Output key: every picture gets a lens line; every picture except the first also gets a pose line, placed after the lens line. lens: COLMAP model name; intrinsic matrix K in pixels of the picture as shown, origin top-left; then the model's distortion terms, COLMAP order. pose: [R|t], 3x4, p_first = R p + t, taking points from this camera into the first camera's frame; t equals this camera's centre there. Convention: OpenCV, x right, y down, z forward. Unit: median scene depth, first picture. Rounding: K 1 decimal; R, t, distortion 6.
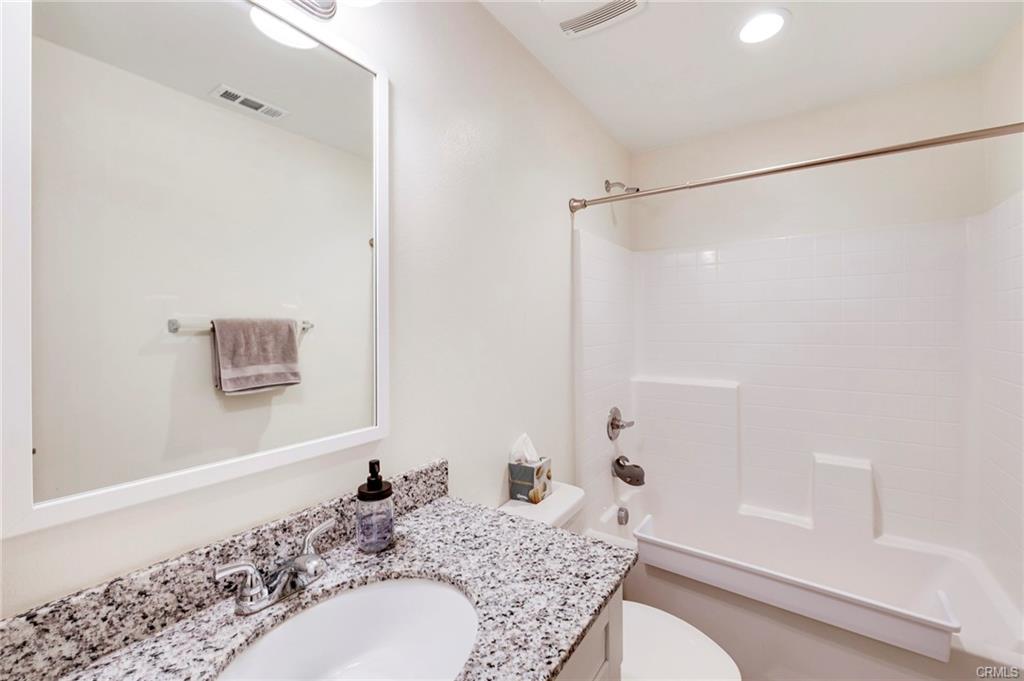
lens RADIAL K [[414.5, 0, 517.3], [0, 414.5, 326.5], [0, 0, 1]] dist [-0.003318, -0.000295]
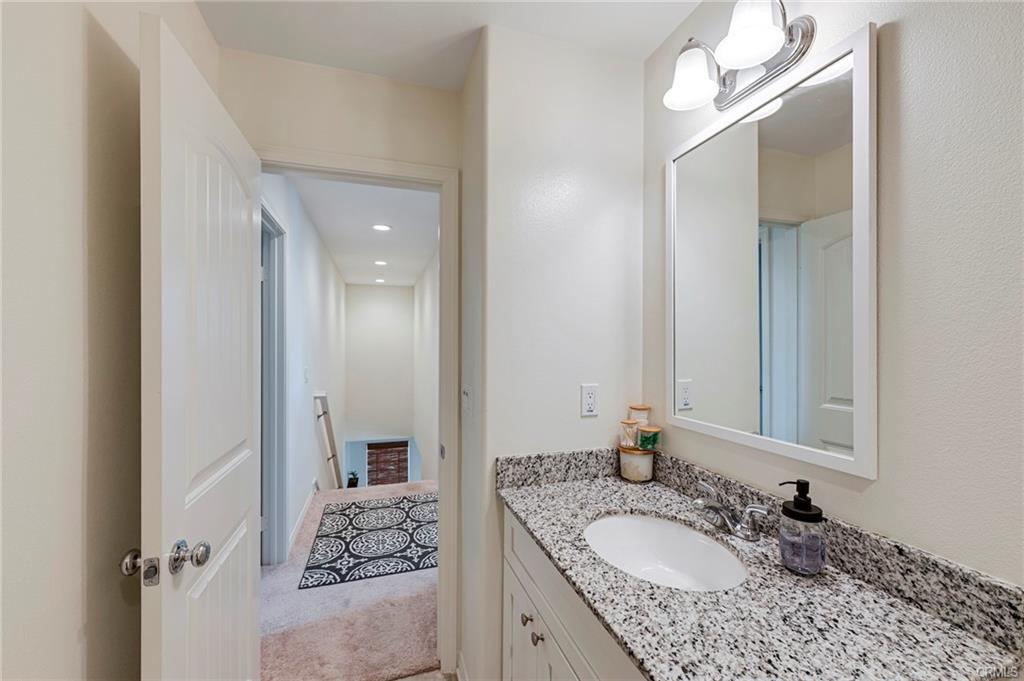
lens RADIAL K [[414.5, 0, 513.3], [0, 414.5, 341.8], [0, 0, 1]] dist [-0.003318, -0.000295]
pose [[-0.604450, -0.006565, -0.796616, 0.889216], [-0.003832, 0.999978, -0.005333, 0.008613], [0.796634, -0.000171, -0.604463, 1.109182]]
